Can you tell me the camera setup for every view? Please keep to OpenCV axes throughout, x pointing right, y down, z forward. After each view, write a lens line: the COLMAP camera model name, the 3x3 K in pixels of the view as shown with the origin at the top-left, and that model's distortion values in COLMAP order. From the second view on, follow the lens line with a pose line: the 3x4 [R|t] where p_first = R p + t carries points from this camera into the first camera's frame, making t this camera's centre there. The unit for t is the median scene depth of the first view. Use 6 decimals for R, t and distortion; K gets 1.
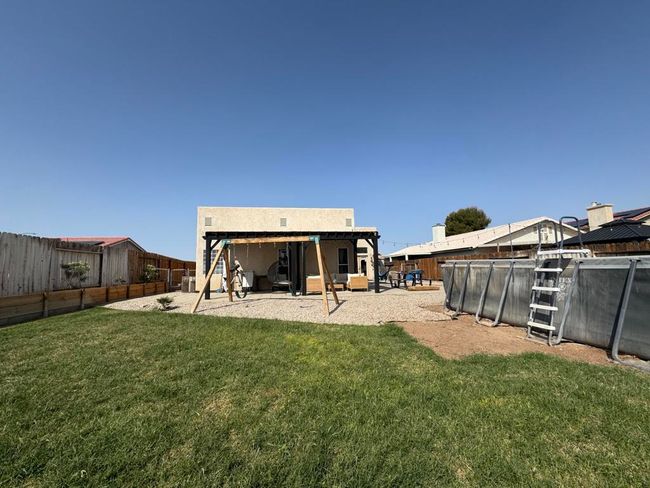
lens RADIAL K [[260.0, 0, 324.6], [0, 260.0, 243.7], [0, 0, 1]] dist [-0.003636, -0.000014]
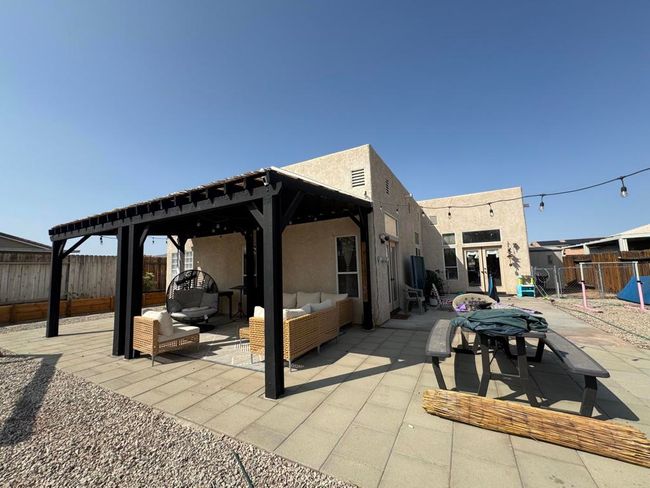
lens RADIAL K [[260.0, 0, 323.5], [0, 260.0, 242.5], [0, 0, 1]] dist [-0.003636, -0.000014]
pose [[0.803533, -0.062694, -0.591949, 0.187538], [0.072683, 0.997331, -0.006966, 0.016886], [0.590805, -0.037427, 0.805945, 0.378829]]
